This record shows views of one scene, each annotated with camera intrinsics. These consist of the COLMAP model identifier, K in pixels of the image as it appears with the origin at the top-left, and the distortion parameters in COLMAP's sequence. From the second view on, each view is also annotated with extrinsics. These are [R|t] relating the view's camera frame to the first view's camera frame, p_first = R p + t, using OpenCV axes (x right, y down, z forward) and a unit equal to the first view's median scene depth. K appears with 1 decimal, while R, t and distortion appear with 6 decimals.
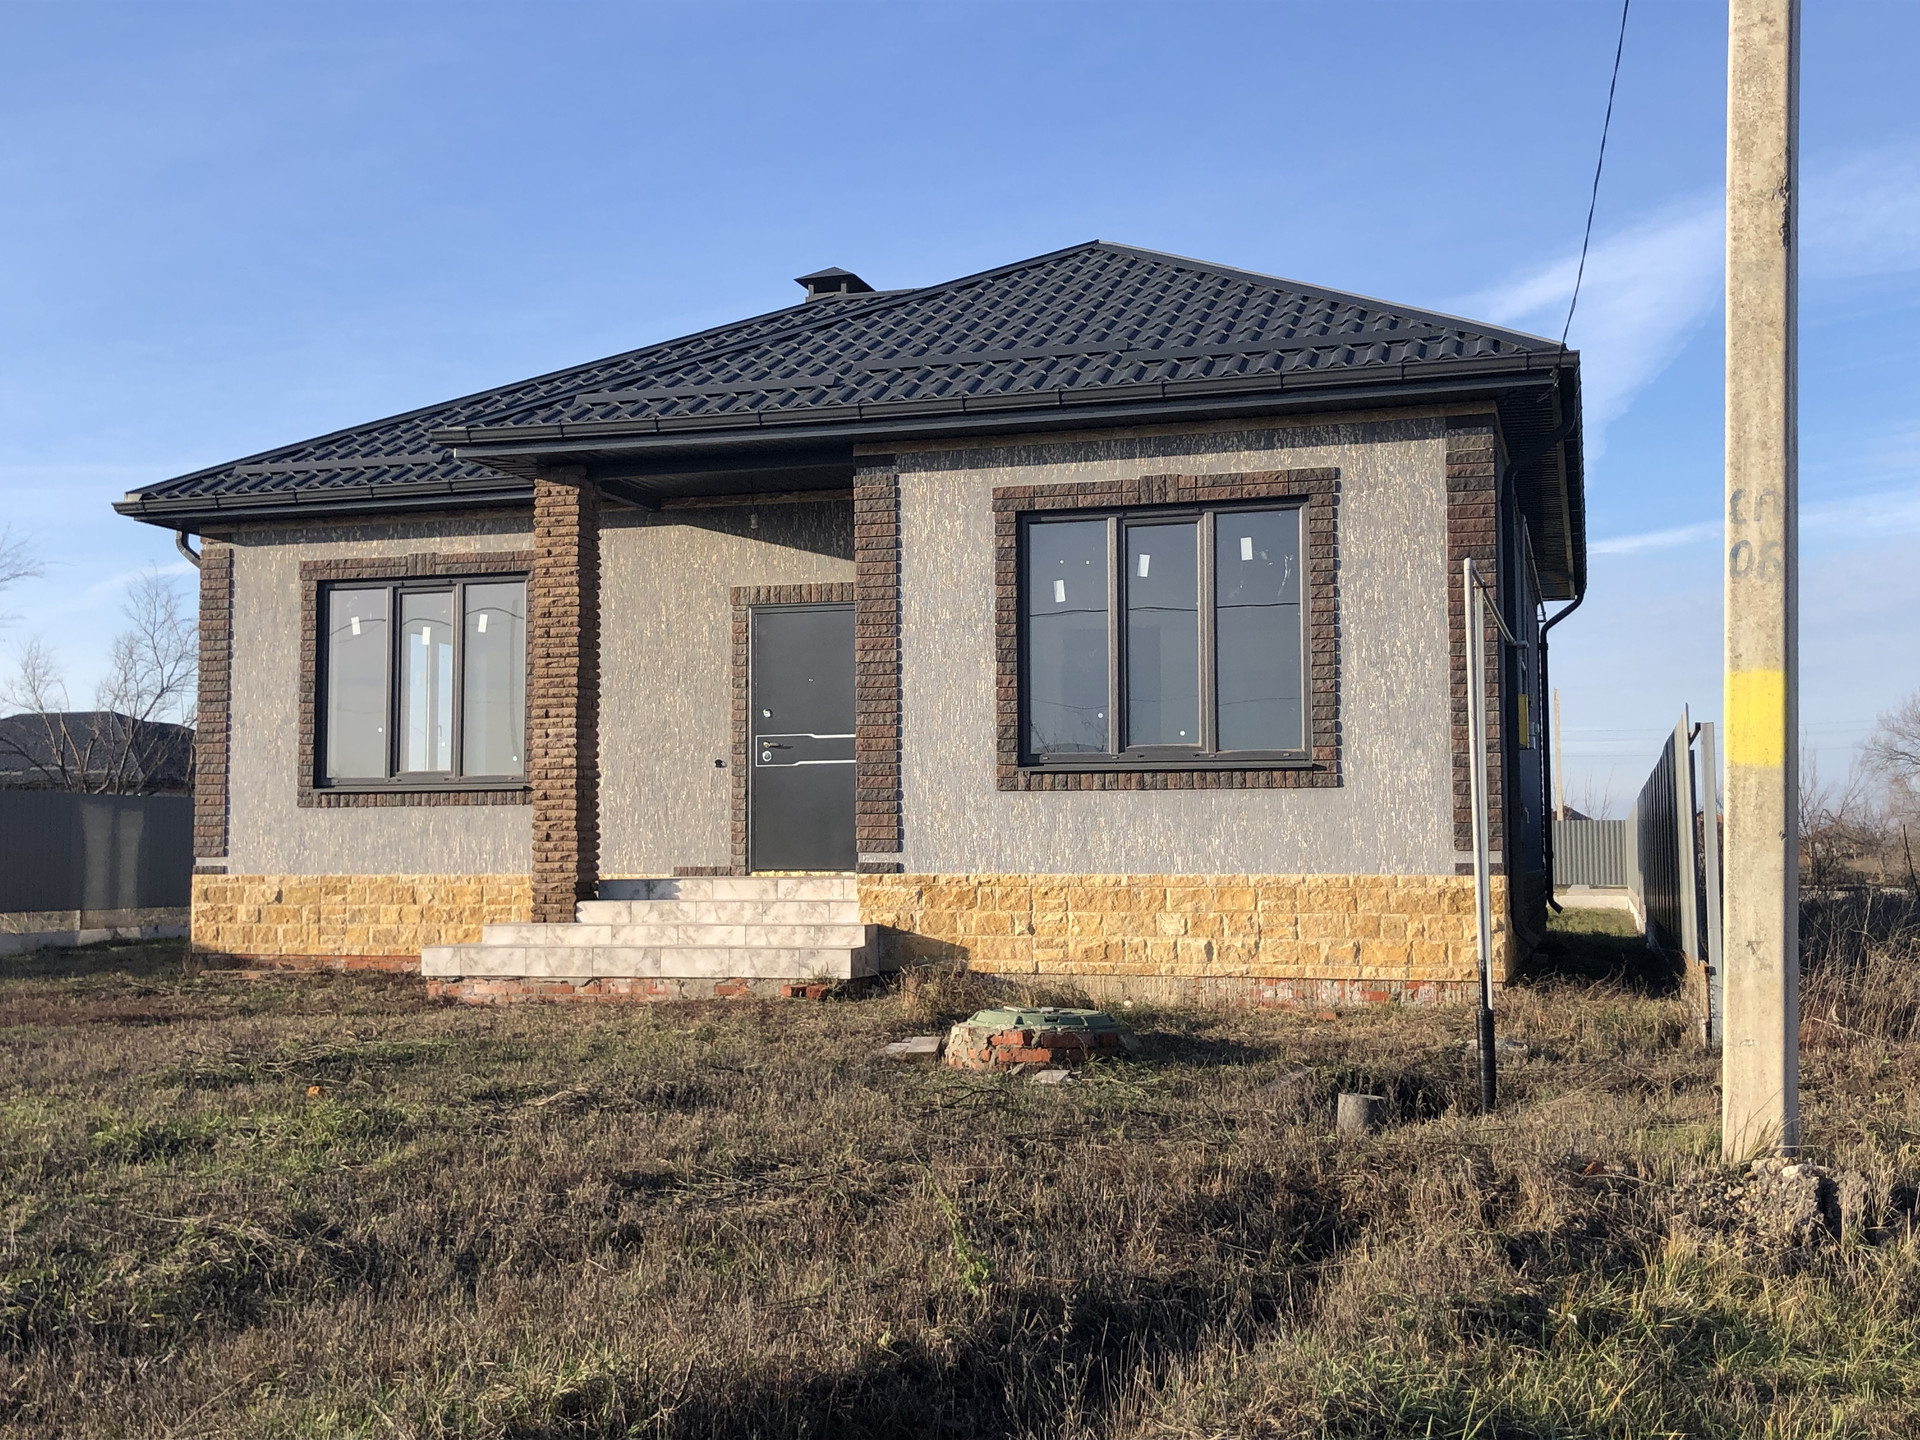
lens RADIAL K [[2105.9, 0, 935.6], [0, 2105.9, 713.4], [0, 0, 1]] dist [0.245979, -0.965551]
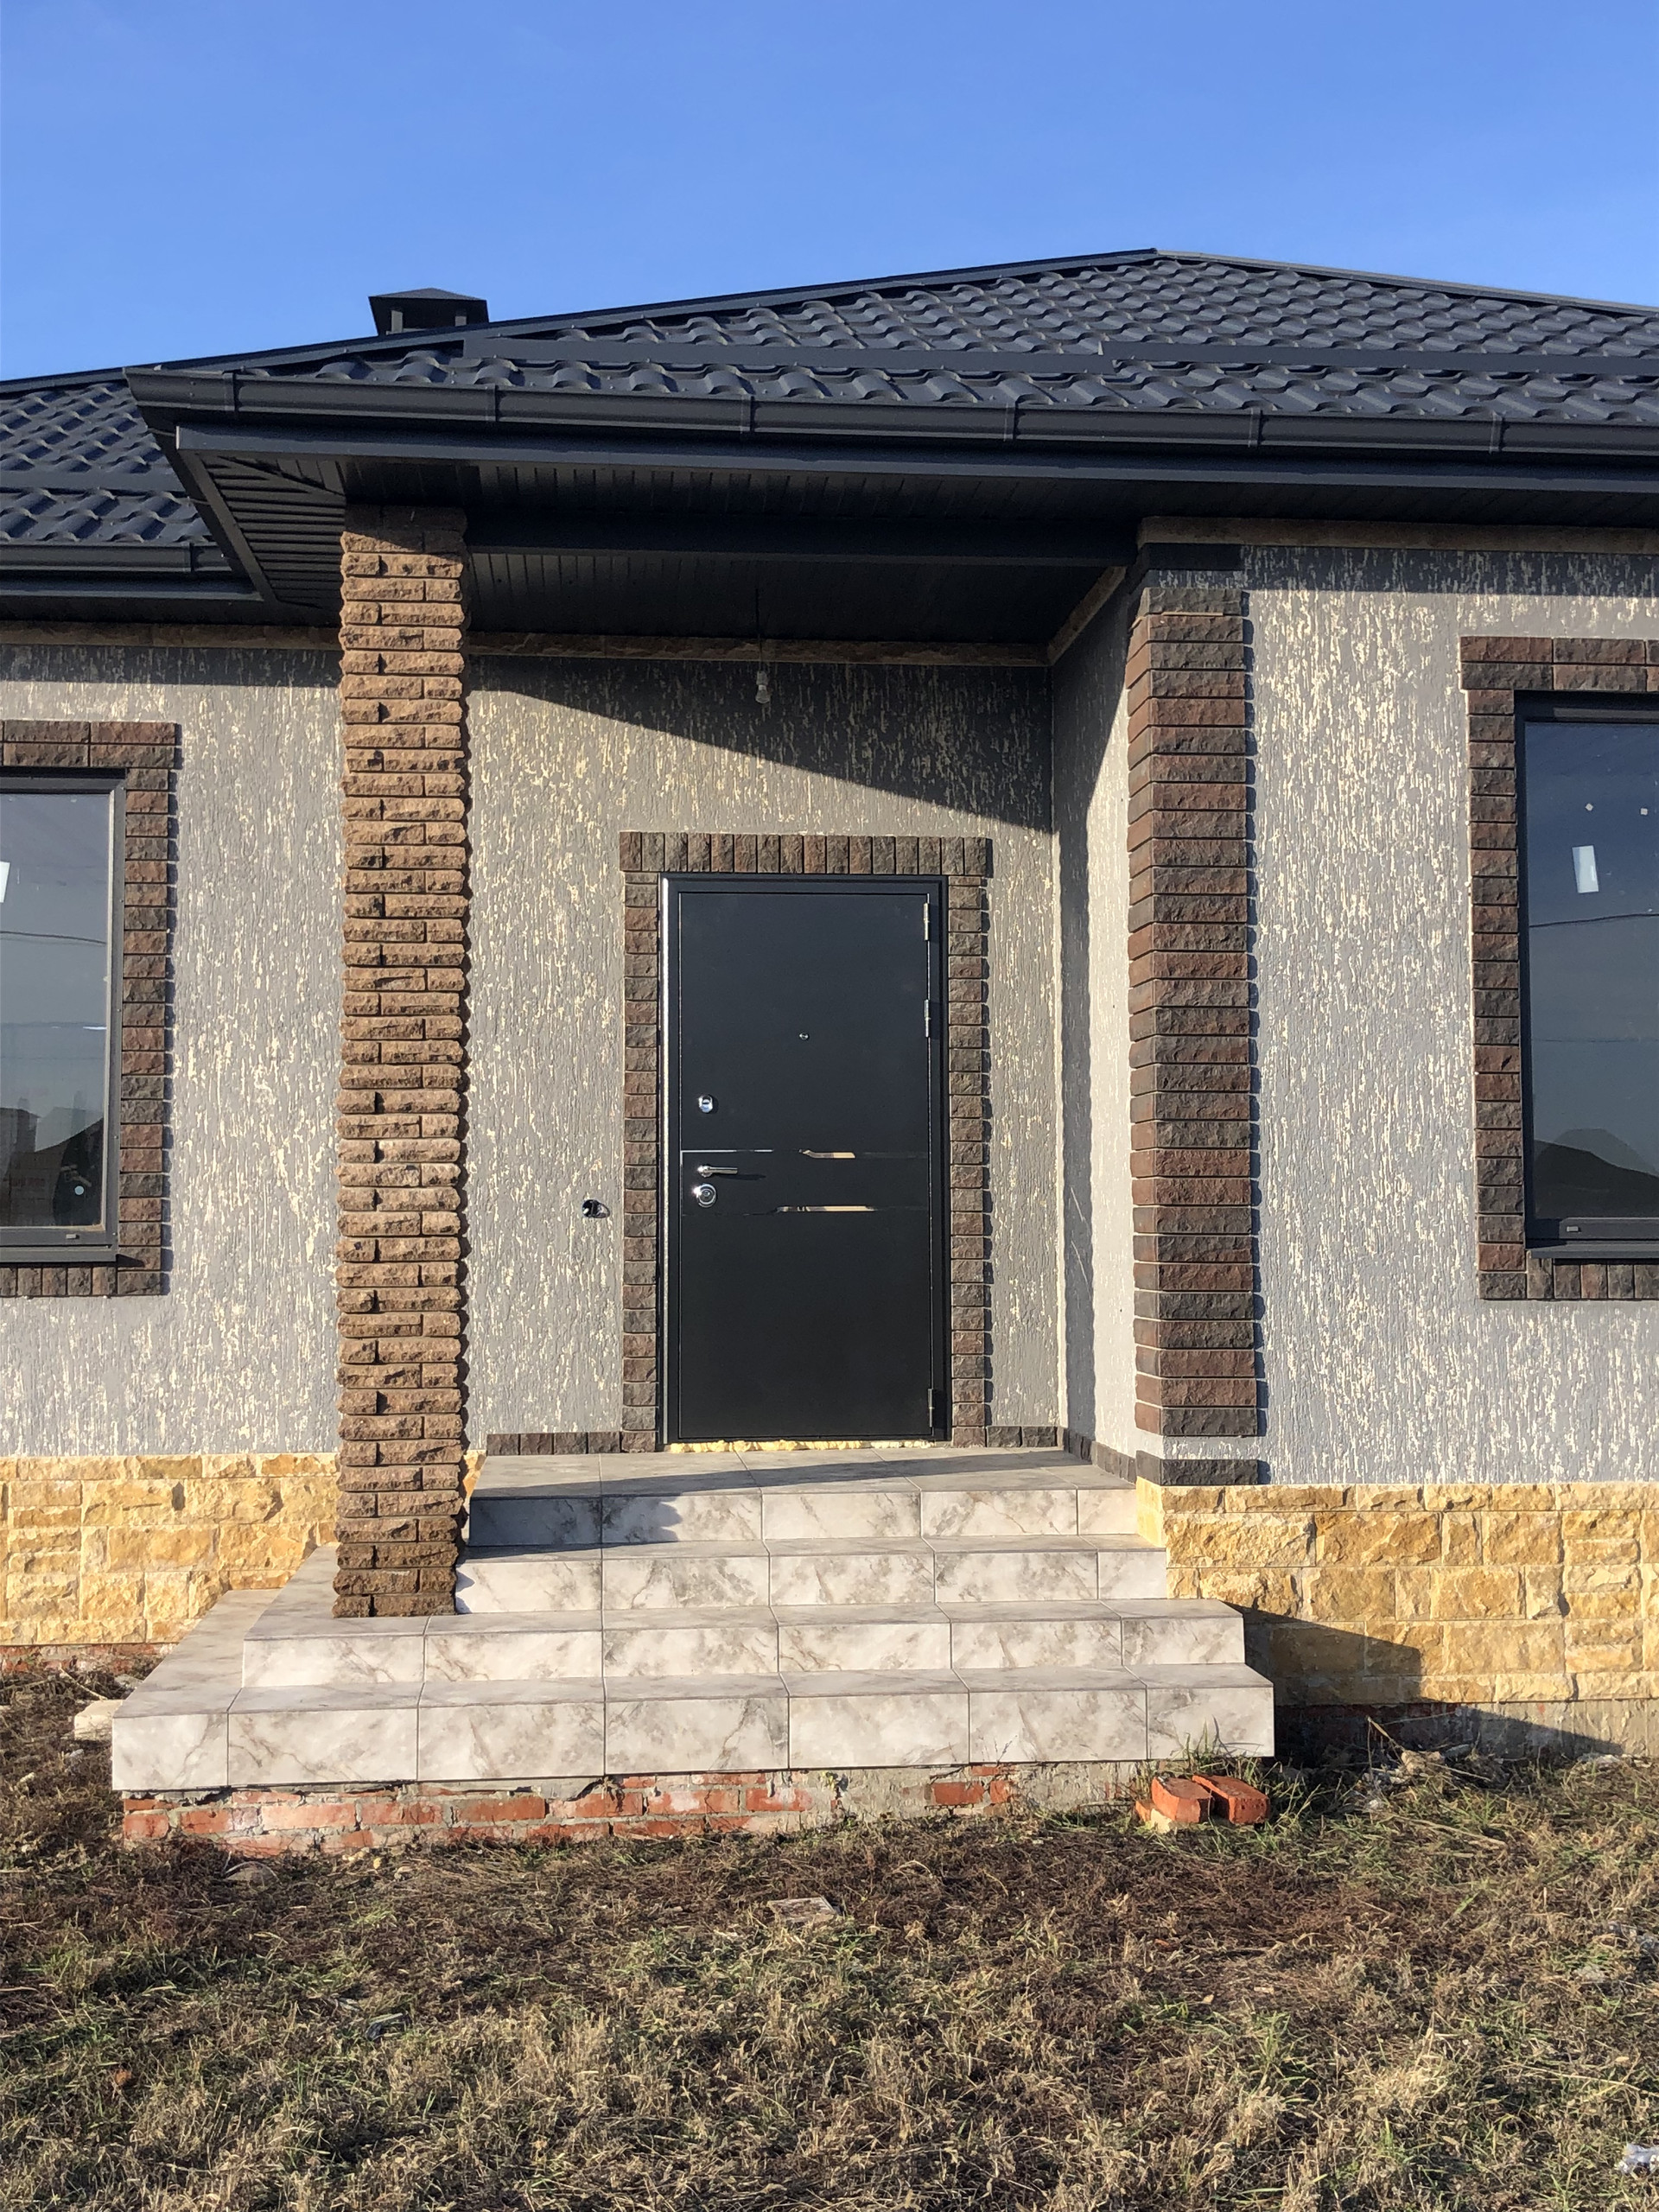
lens RADIAL K [[2407.4, 0, 824.6], [0, 2407.4, 1075.8], [0, 0, 1]] dist [0.160198, -0.515903]
pose [[0.920292, 0.024908, 0.390439, -0.306352], [-0.025879, 0.999661, -0.002777, -0.006392], [-0.390376, -0.007549, 0.920624, 0.570526]]
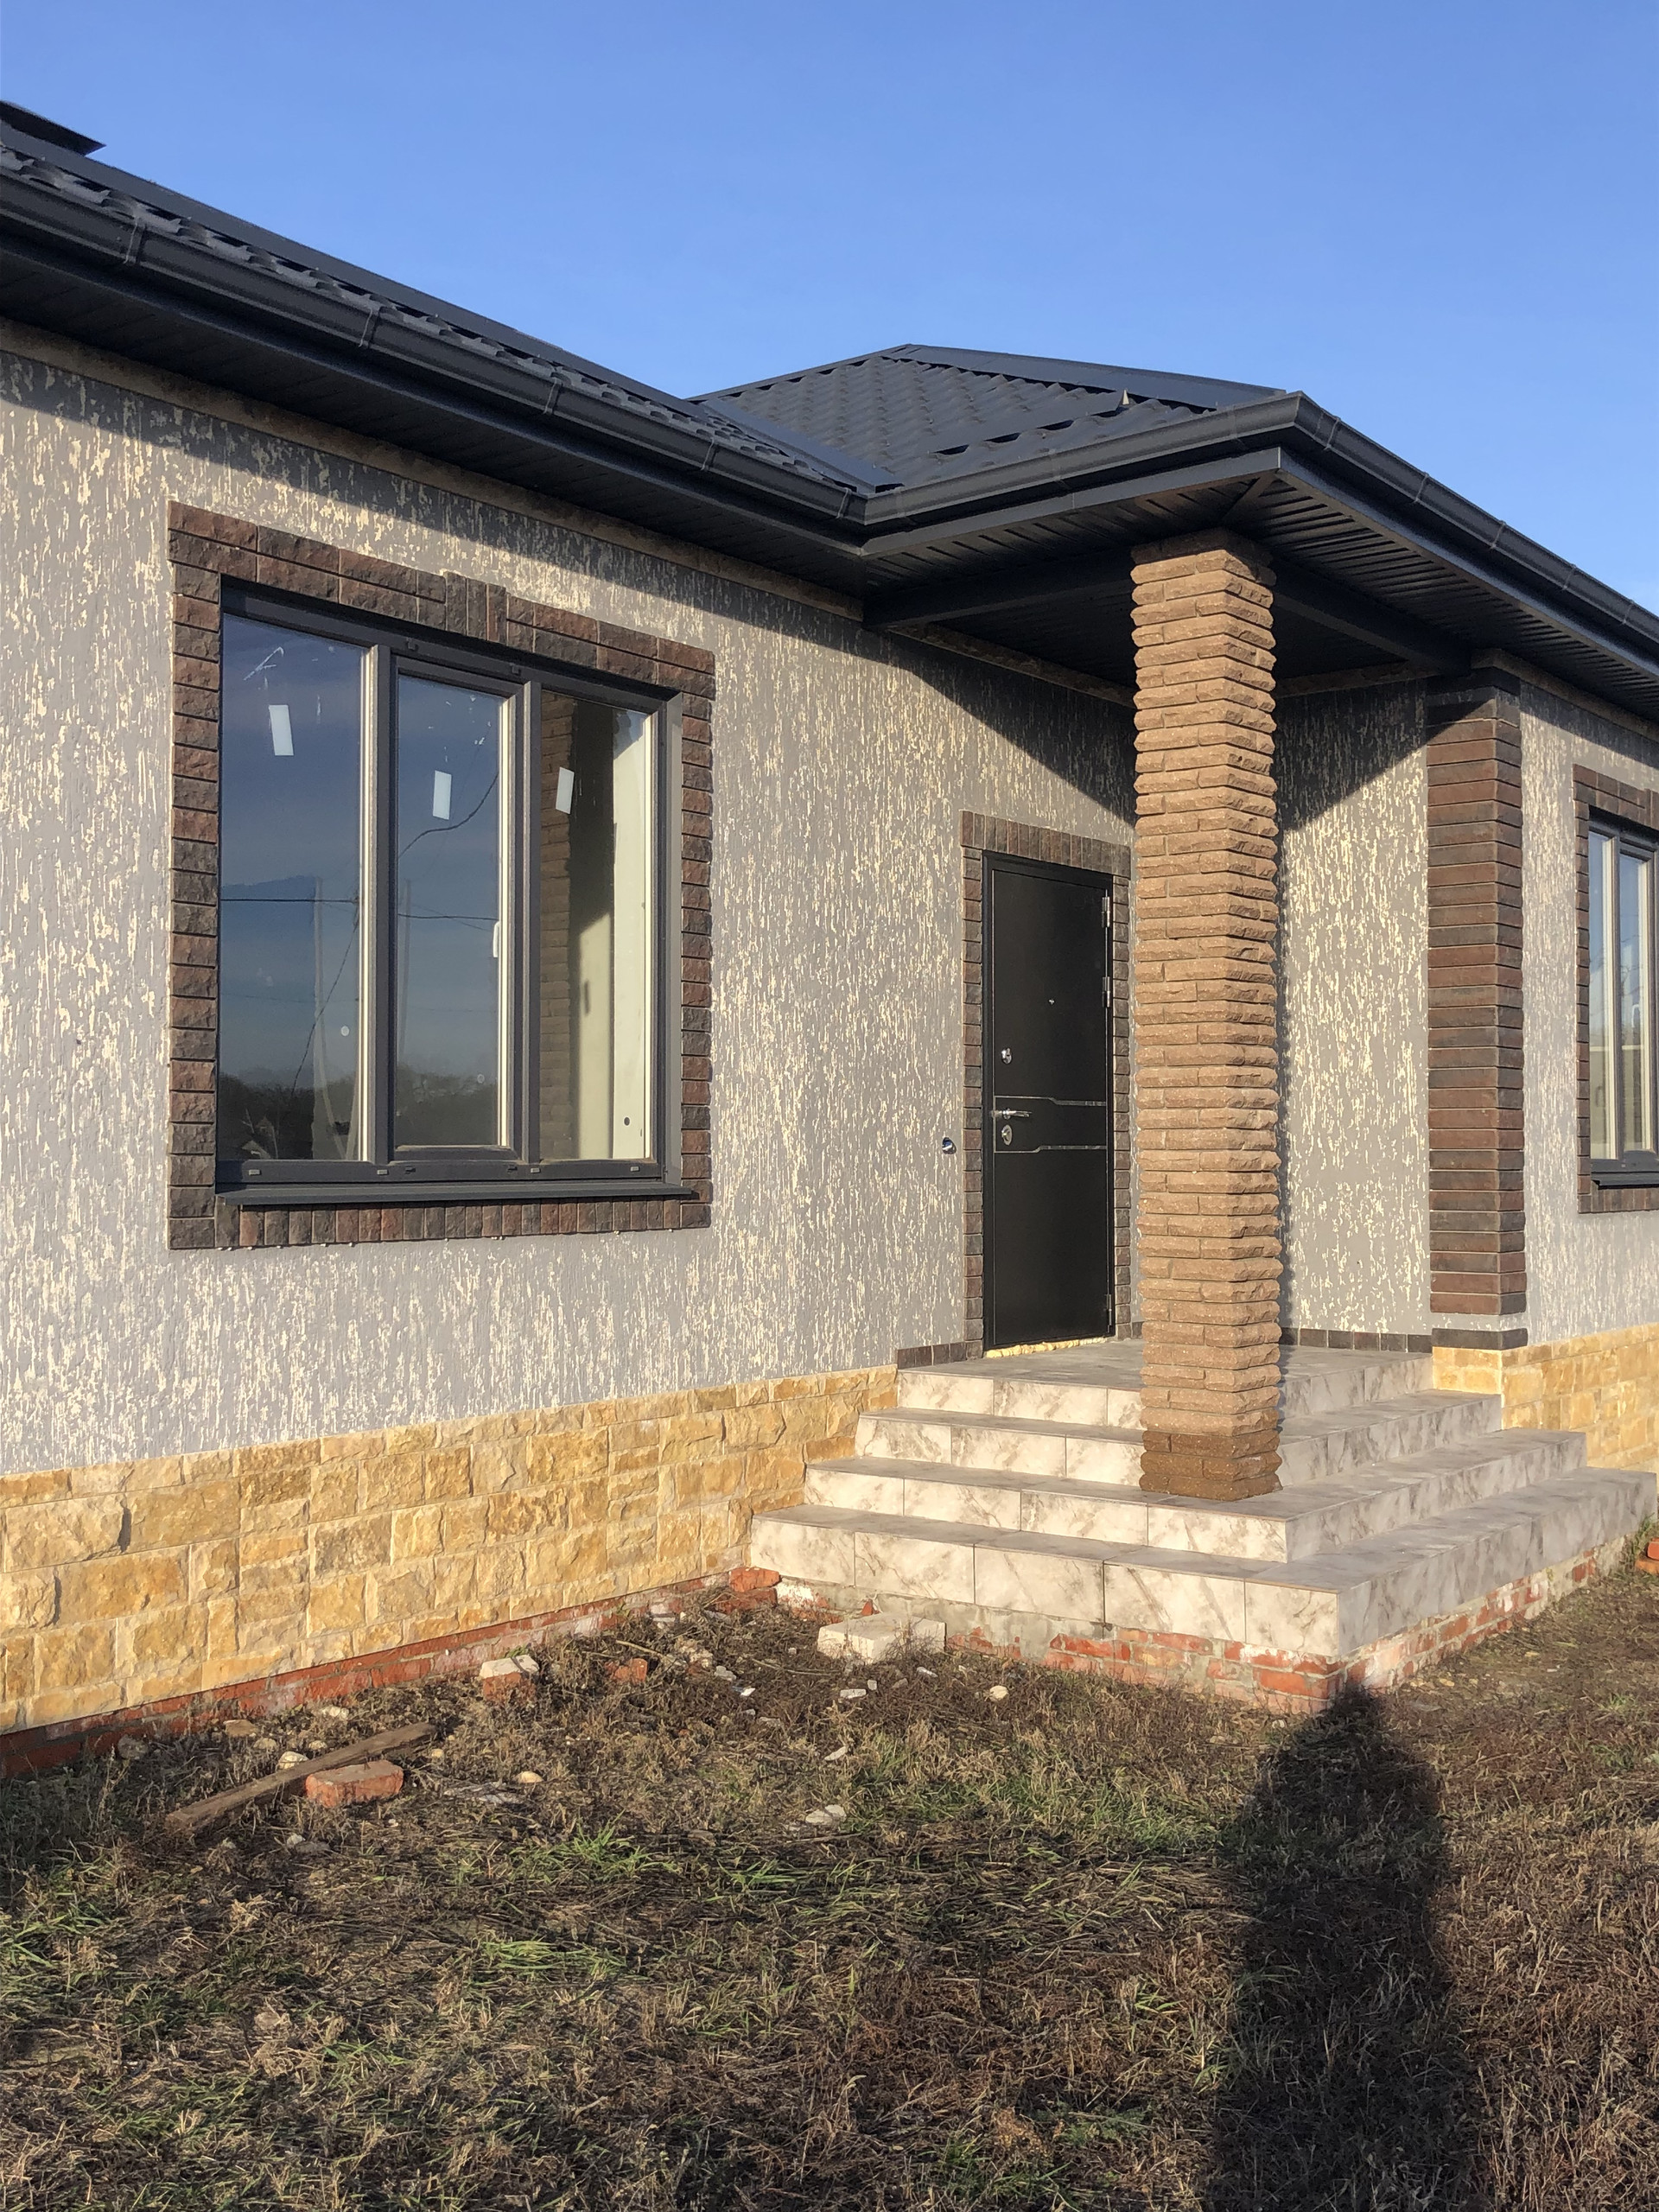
lens RADIAL K [[2181.3, 0, 826.5], [0, 2181.3, 1091.2], [0, 0, 1]] dist [0.166650, -0.628341]
pose [[0.353285, 0.032259, 0.934959, -0.719082], [-0.063545, 0.997925, -0.010421, 0.020628], [-0.933355, -0.055730, 0.354602, 0.974011]]
